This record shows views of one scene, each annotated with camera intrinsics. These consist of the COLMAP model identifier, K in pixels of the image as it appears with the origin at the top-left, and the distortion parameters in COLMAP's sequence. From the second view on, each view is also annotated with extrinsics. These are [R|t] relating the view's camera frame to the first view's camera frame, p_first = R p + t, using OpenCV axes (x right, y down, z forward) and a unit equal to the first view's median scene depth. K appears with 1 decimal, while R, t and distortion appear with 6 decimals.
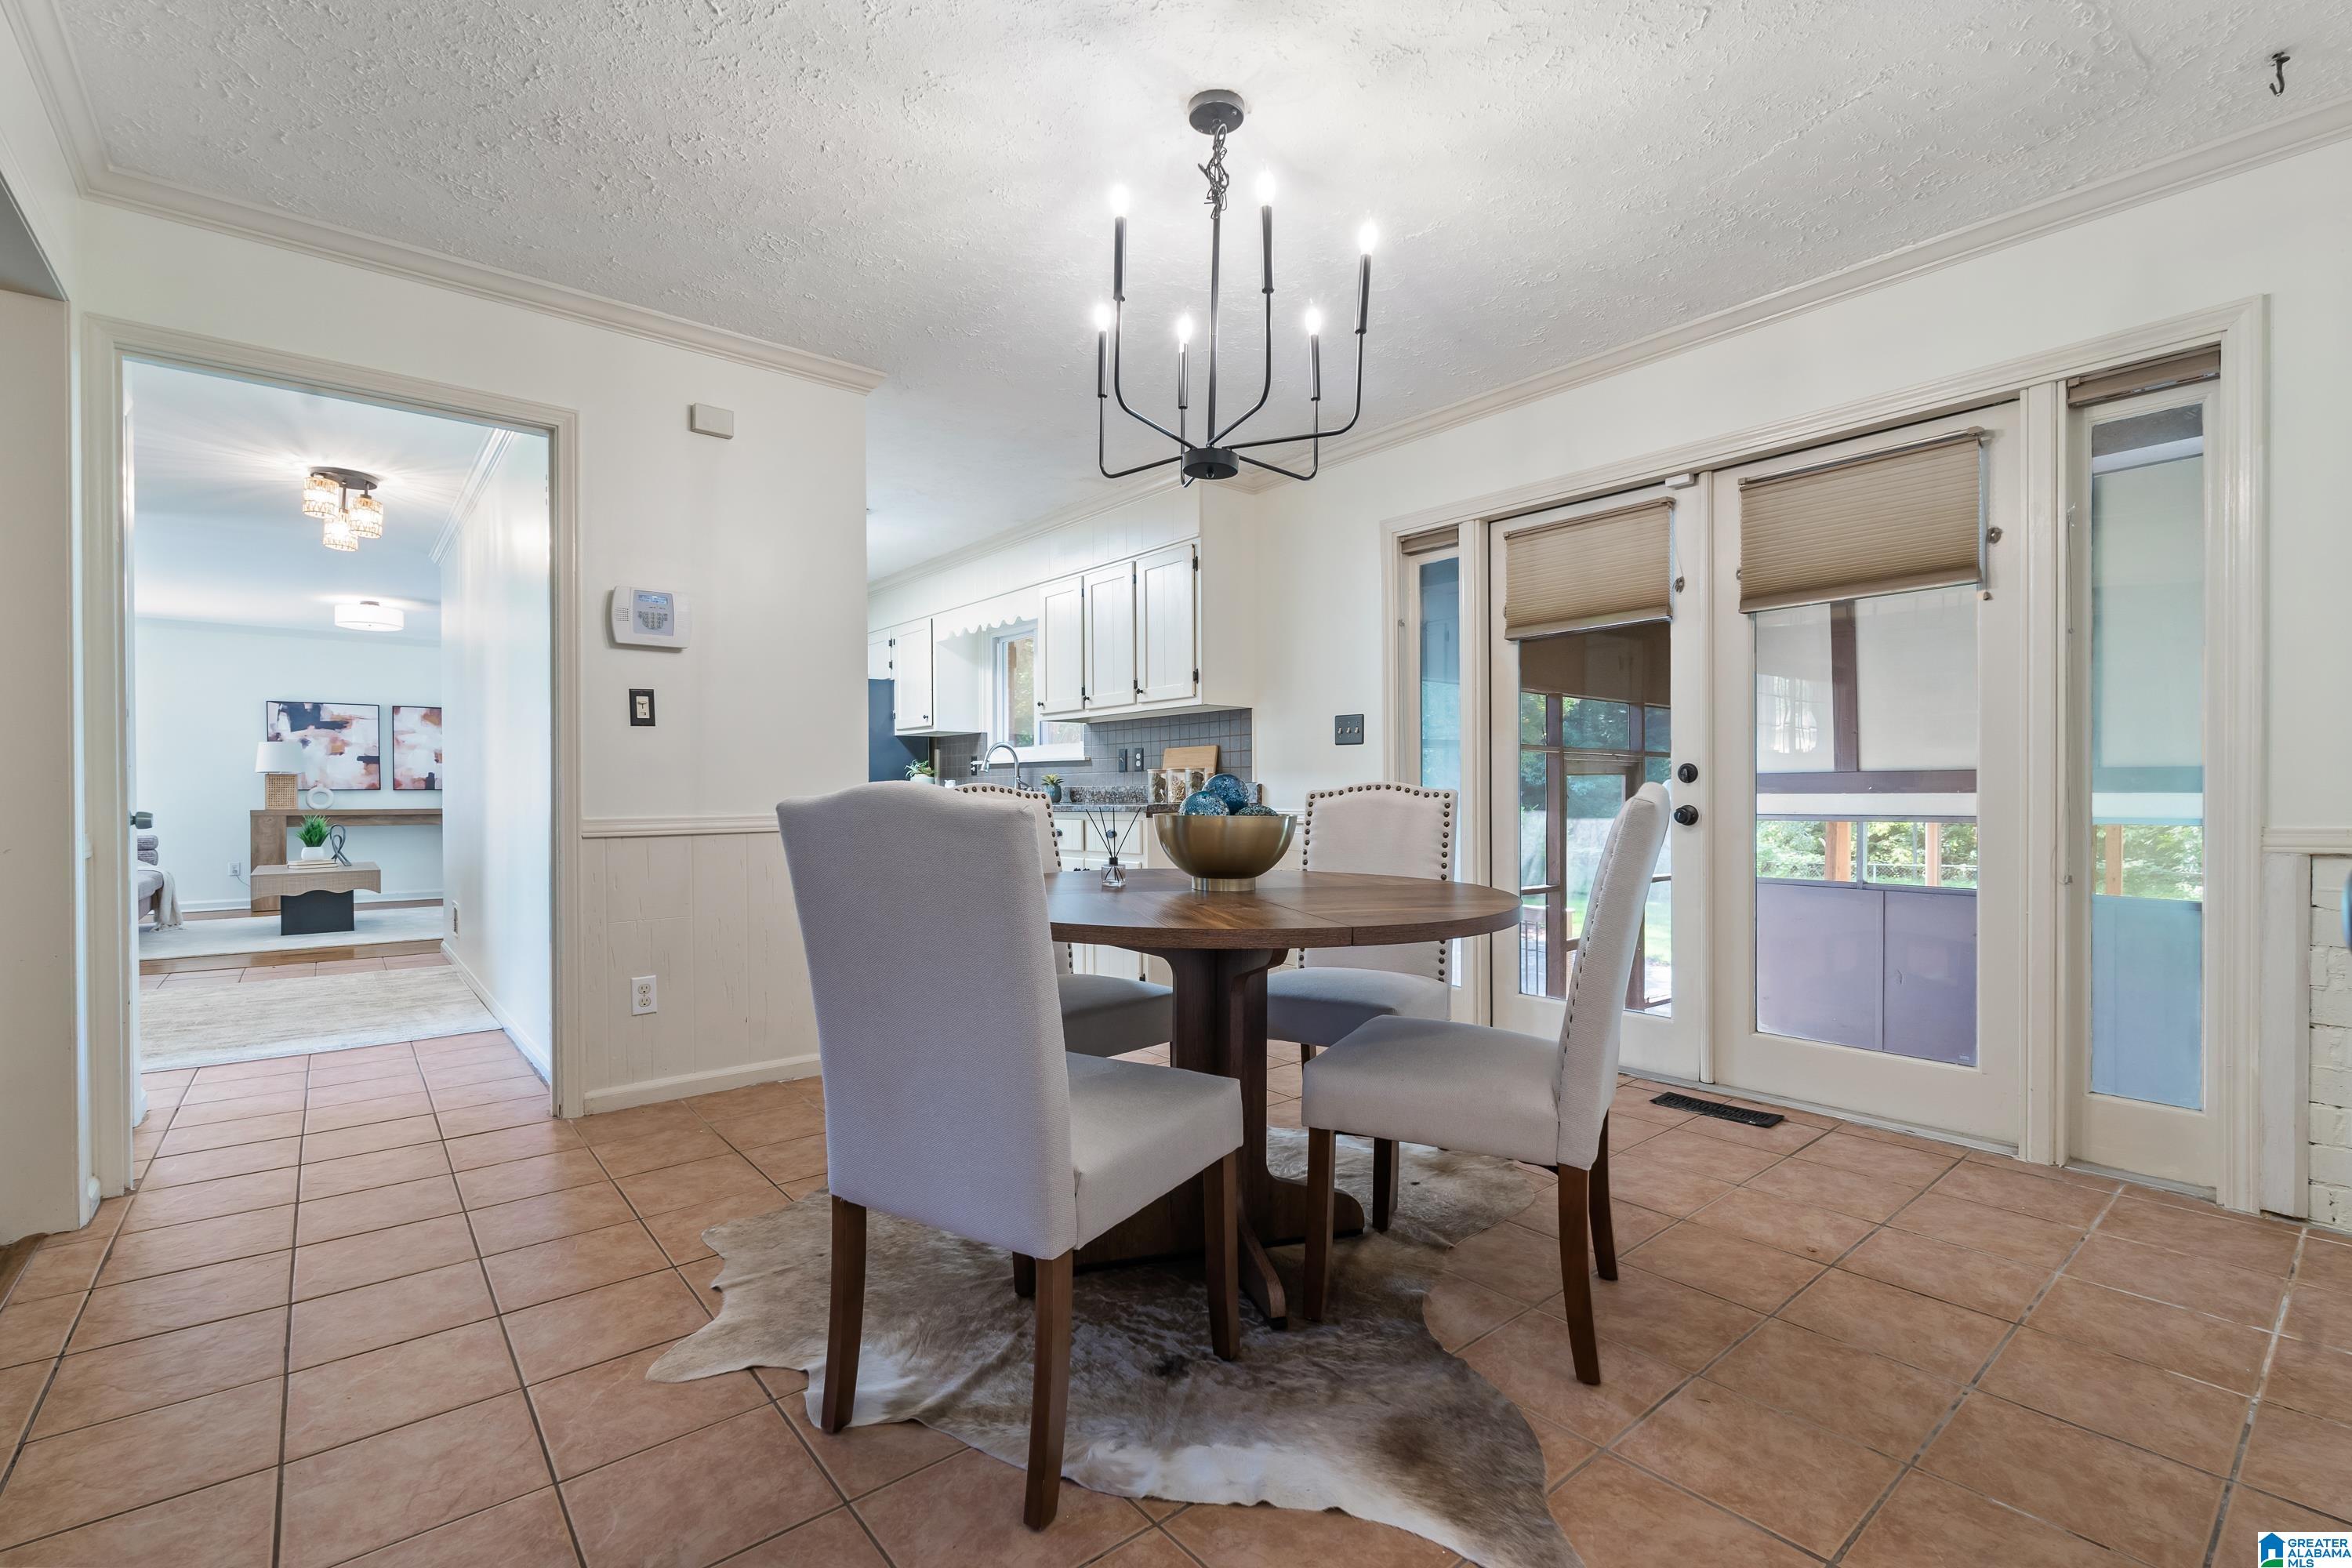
lens RADIAL K [[1040.6, 0, 1176.0], [0, 1040.6, 798.3], [0, 0, 1]] dist [-0.001280, 0.000414]
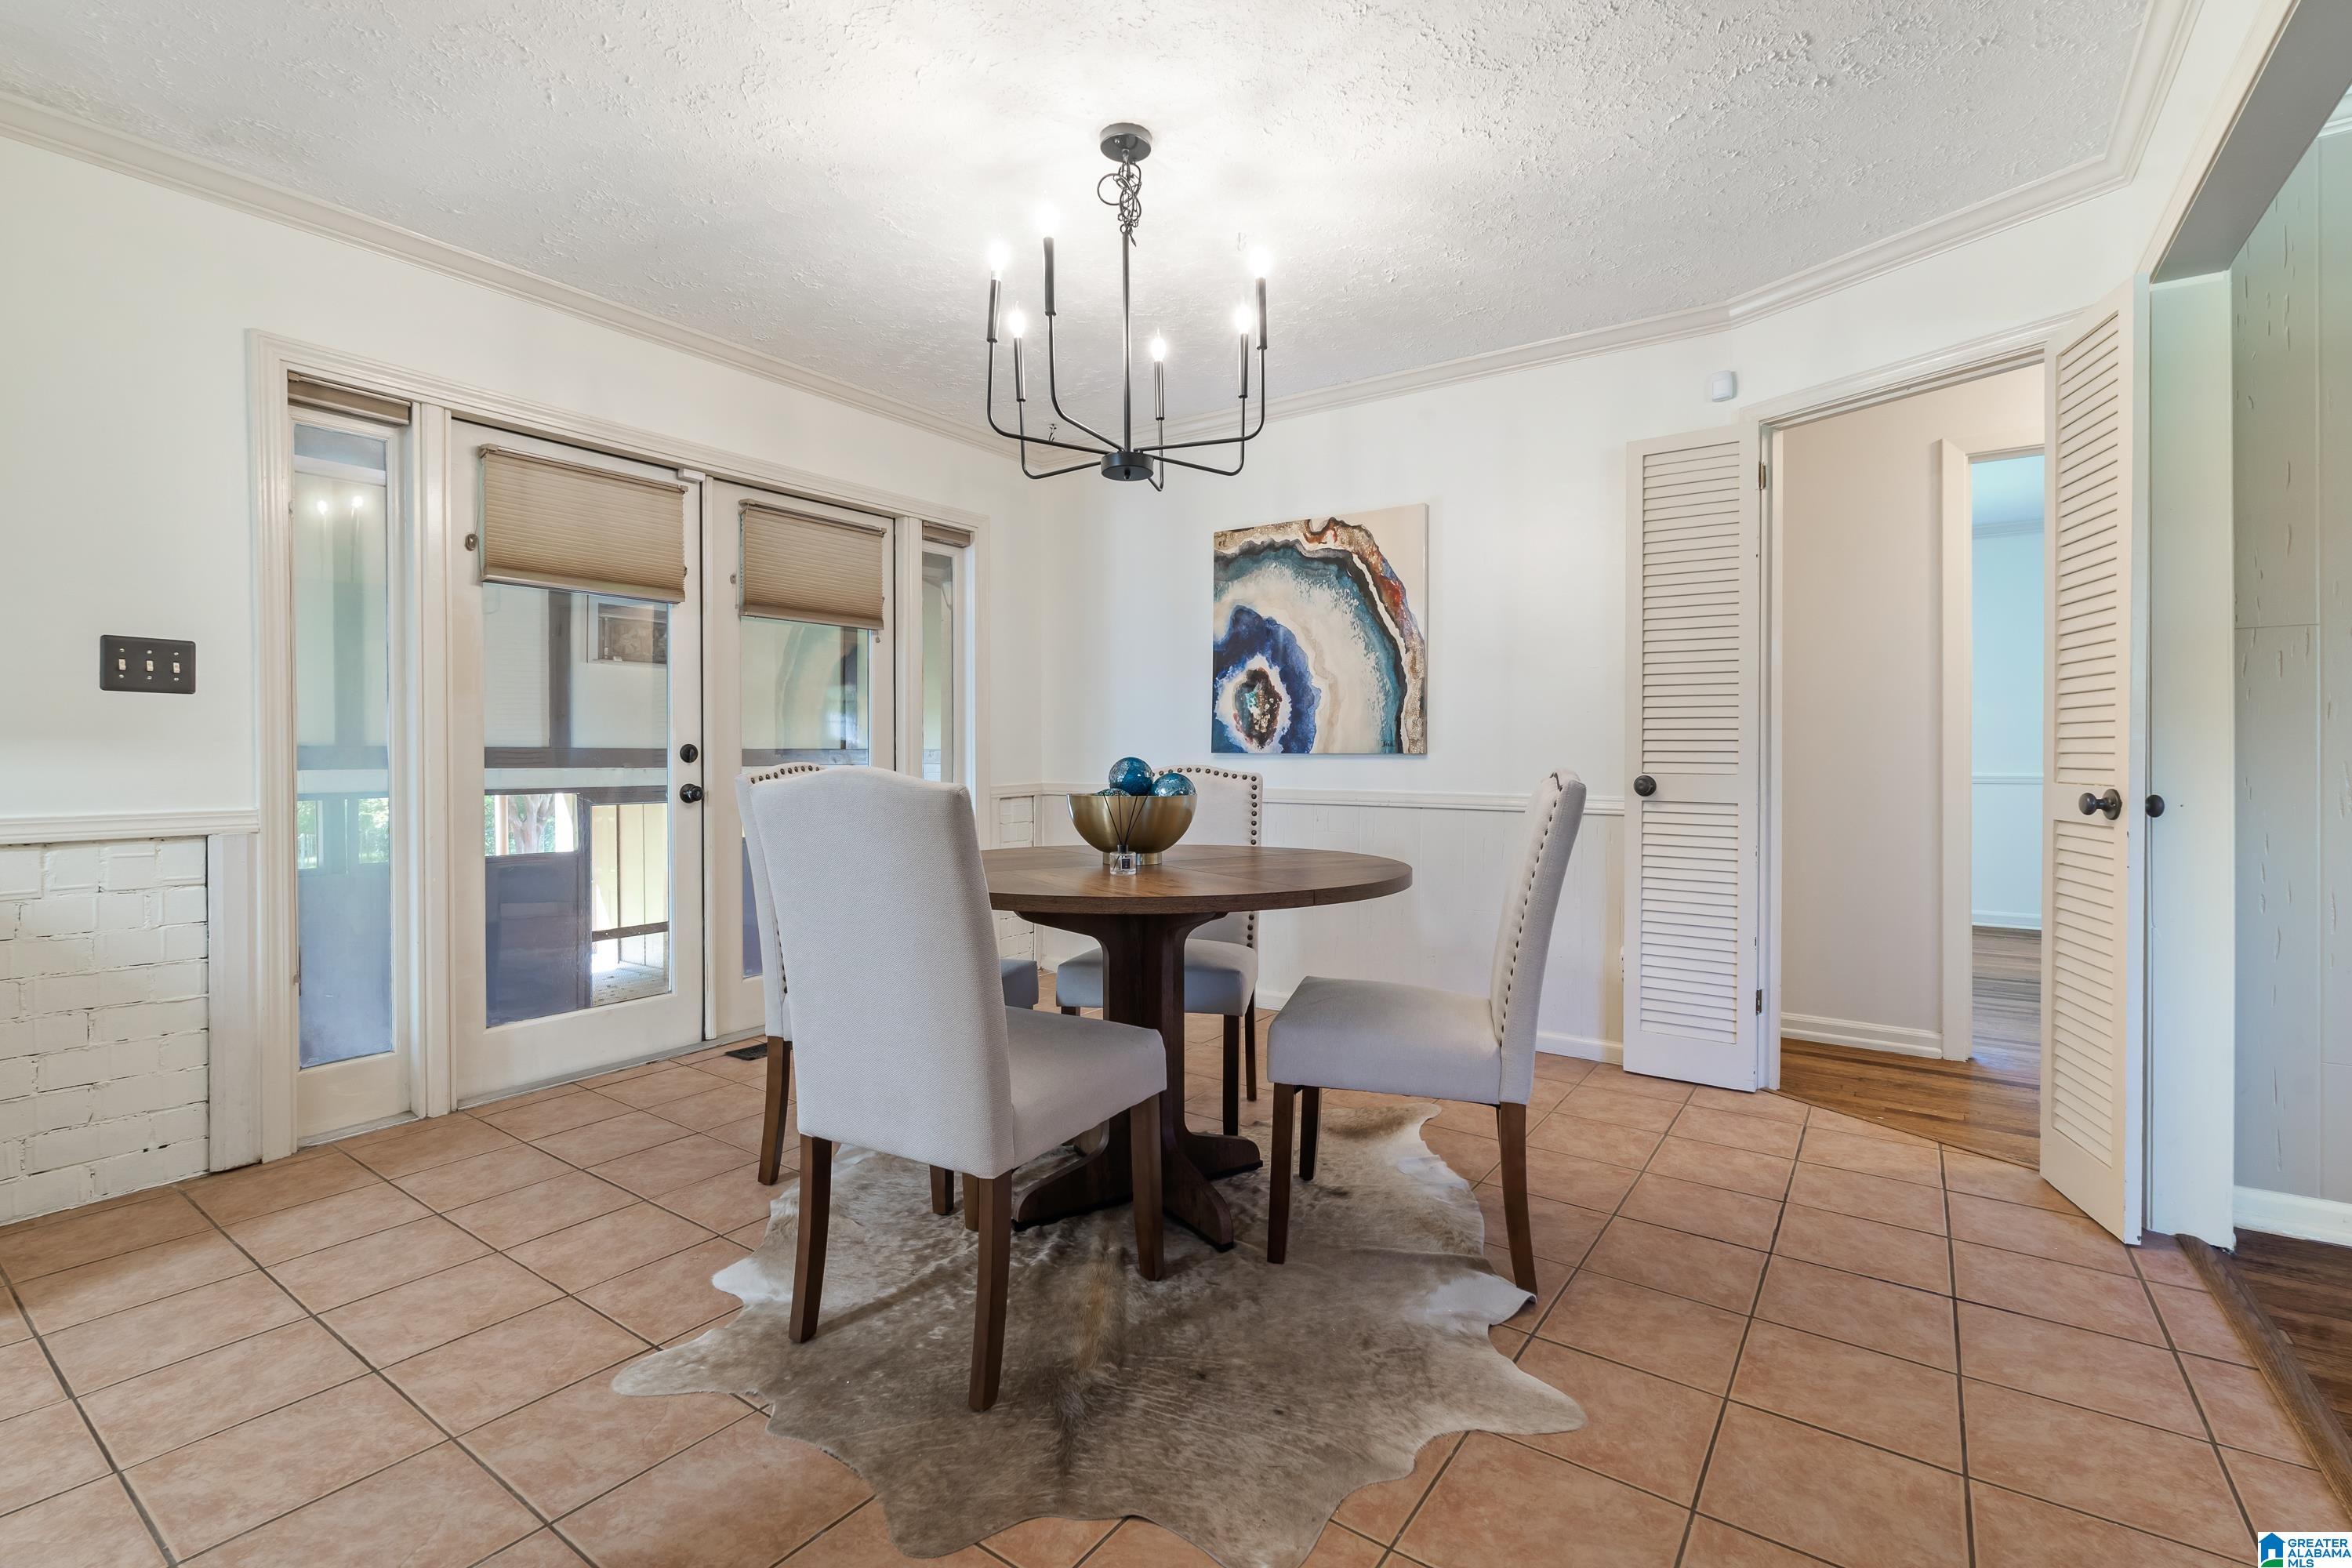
lens RADIAL K [[1040.6, 0, 1172.0], [0, 1040.6, 761.7], [0, 0, 1]] dist [-0.001280, 0.000414]
pose [[-0.259951, -0.006946, 0.965597, -0.736170], [0.004207, 0.999956, 0.008325, -0.025142], [-0.965613, 0.006226, -0.259910, 0.899804]]
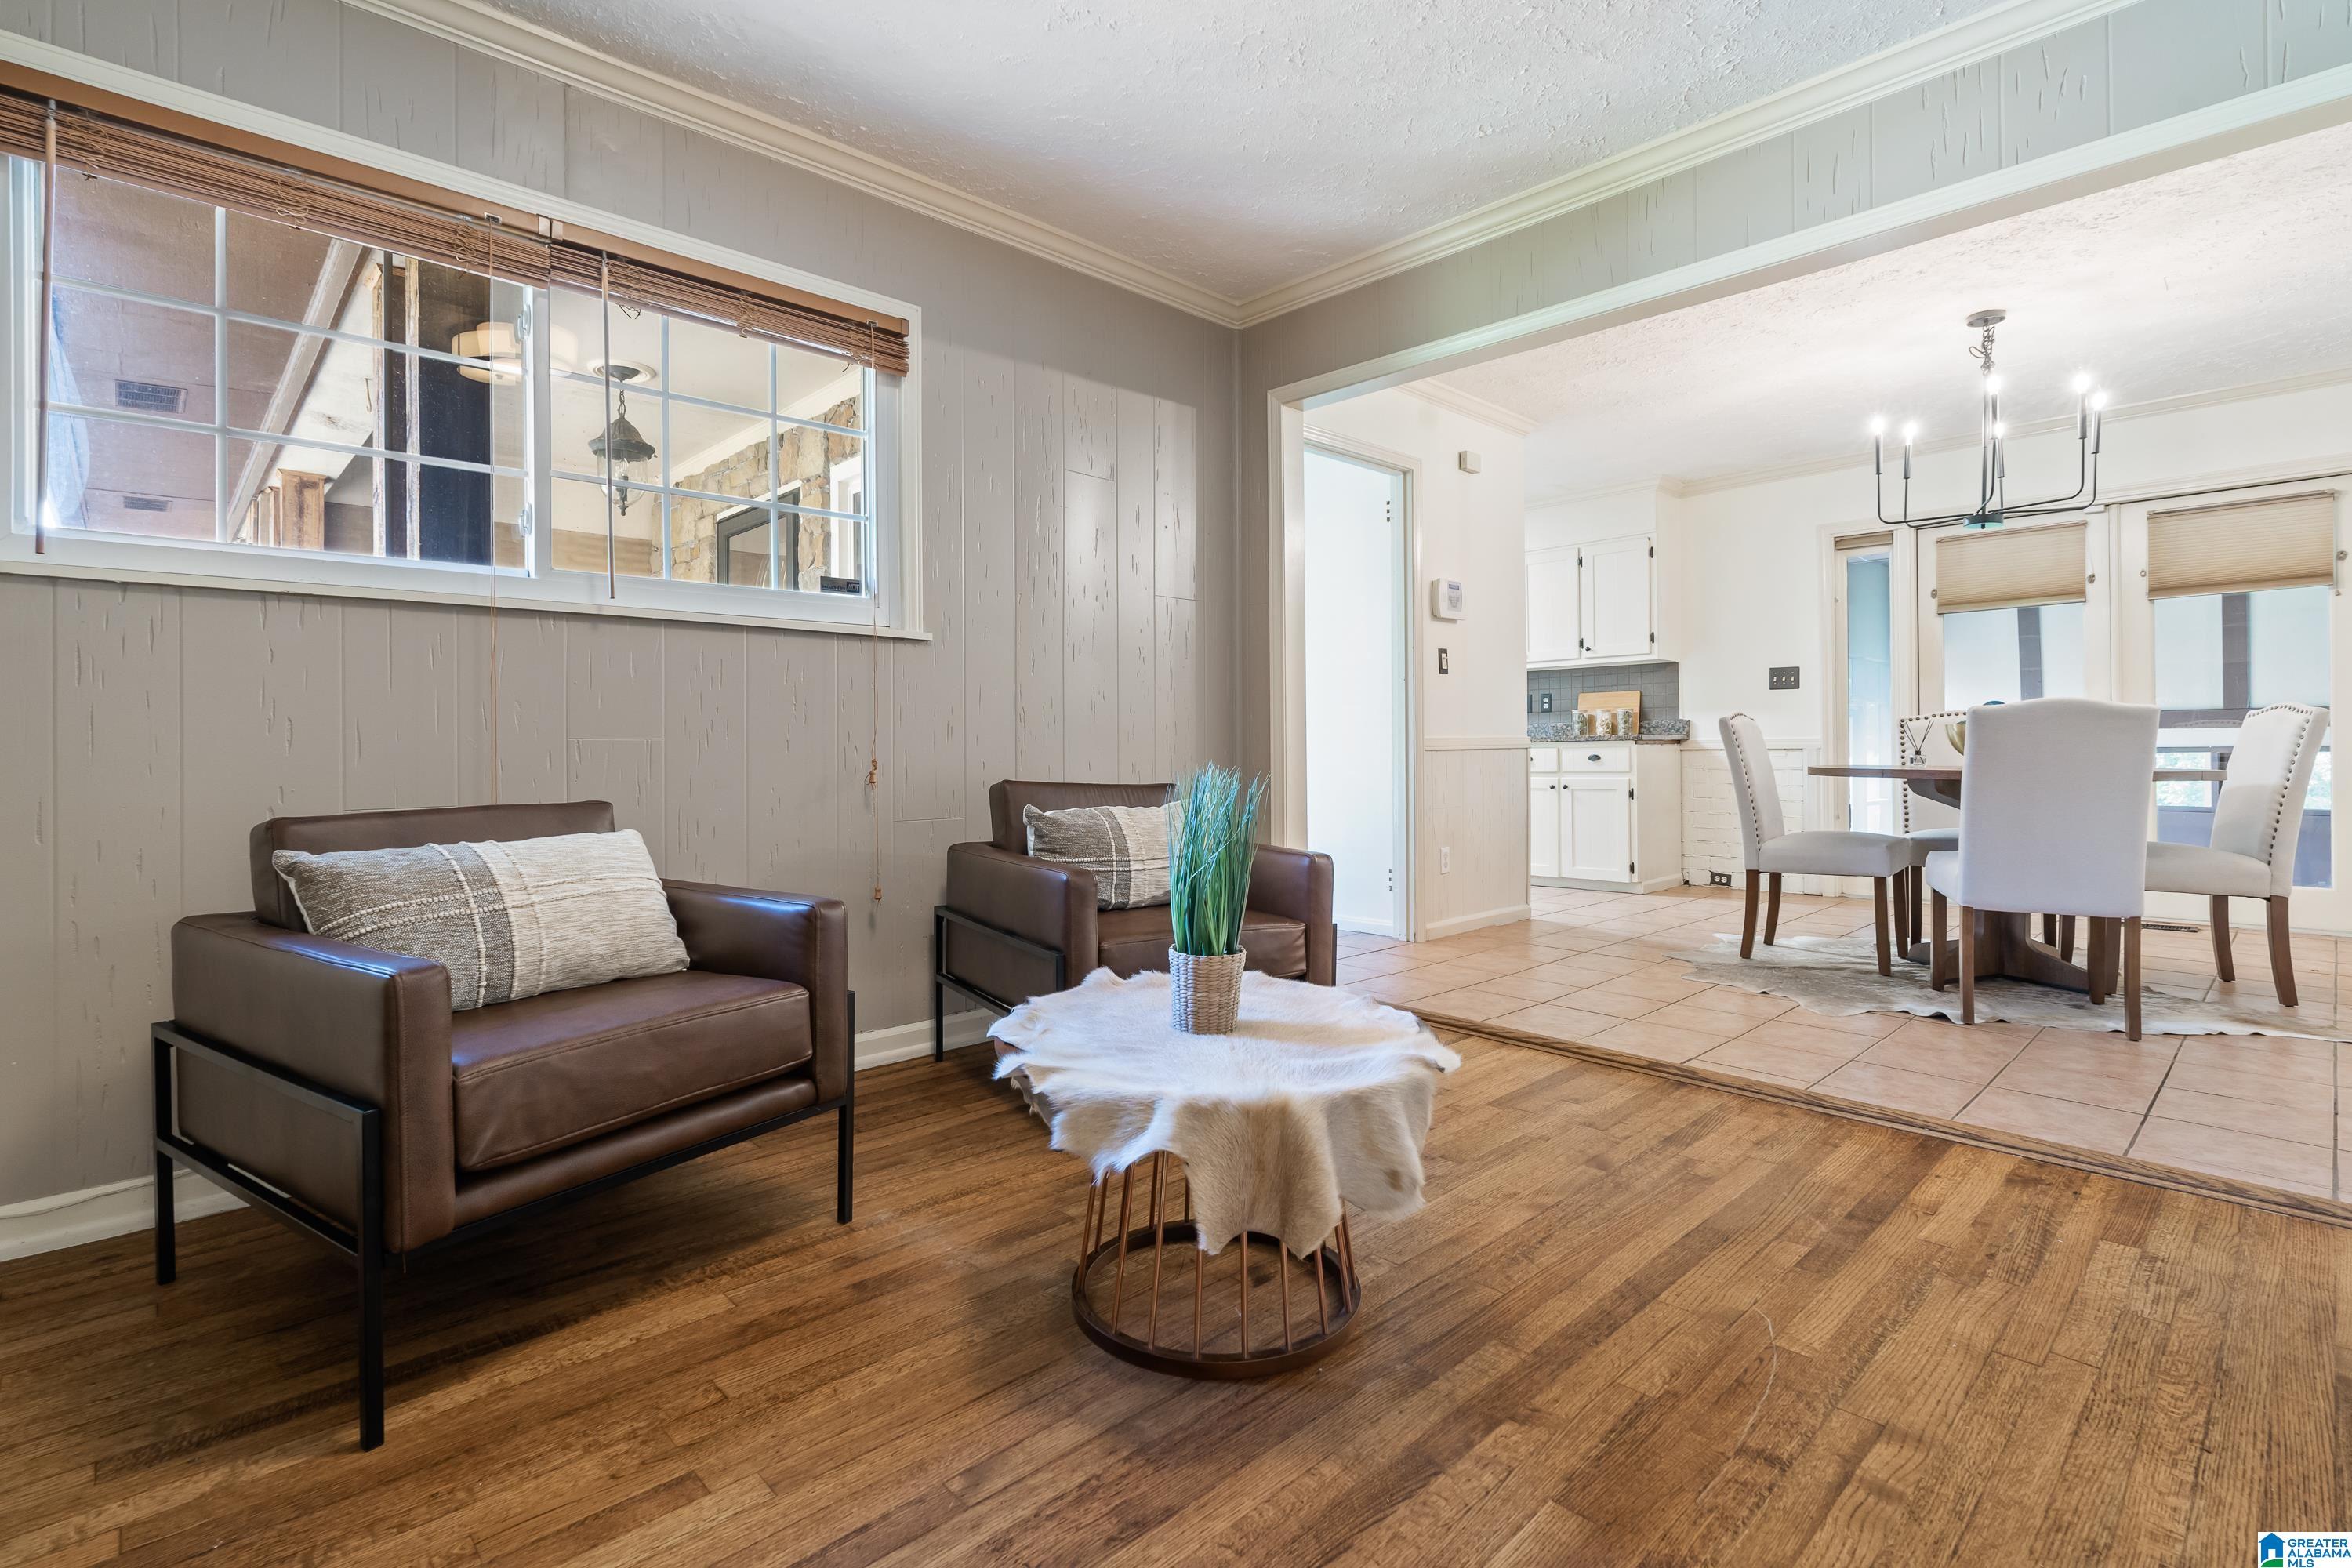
lens RADIAL K [[1116.1, 0, 1164.6], [0, 1116.1, 750.3], [0, 0, 1]] dist [0.001395, 0.000435]
pose [[0.997643, -0.003202, 0.068548, -1.056128], [0.003649, 0.999973, -0.006406, 0.047441], [-0.068526, 0.006641, 0.997627, -0.549059]]
